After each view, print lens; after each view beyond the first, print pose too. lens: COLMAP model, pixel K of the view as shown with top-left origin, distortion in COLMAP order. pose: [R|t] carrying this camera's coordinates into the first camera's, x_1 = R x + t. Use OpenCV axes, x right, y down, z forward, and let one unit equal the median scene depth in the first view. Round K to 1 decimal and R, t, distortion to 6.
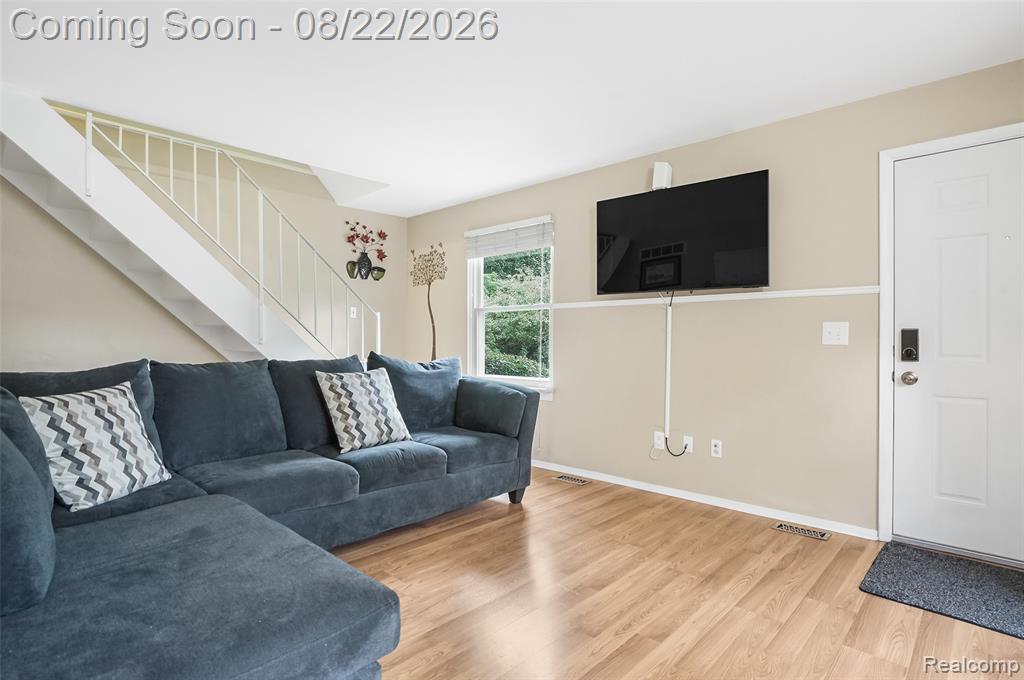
lens RADIAL K [[516.3, 0, 520.5], [0, 516.3, 336.9], [0, 0, 1]] dist [-0.052423, 0.028597]
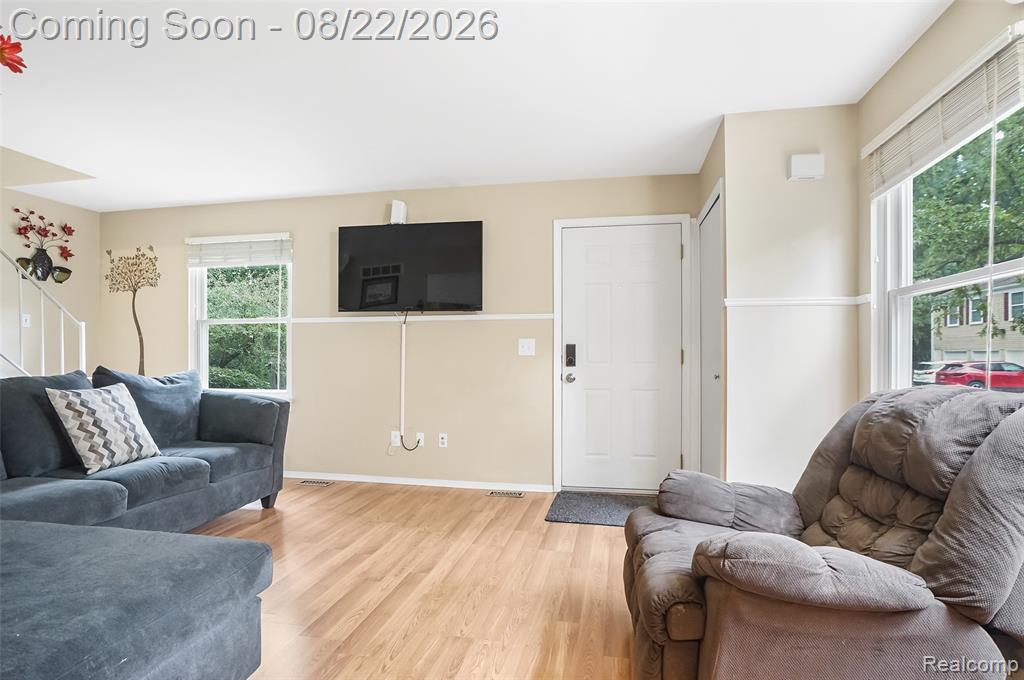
lens RADIAL K [[537.6, 0, 518.6], [0, 537.6, 346.0], [0, 0, 1]] dist [-0.056096, 0.029241]
pose [[0.842463, 0.002644, 0.538747, -0.185193], [0.000727, 0.999981, -0.006045, -0.001765], [-0.538753, 0.005485, 0.842446, -0.217730]]
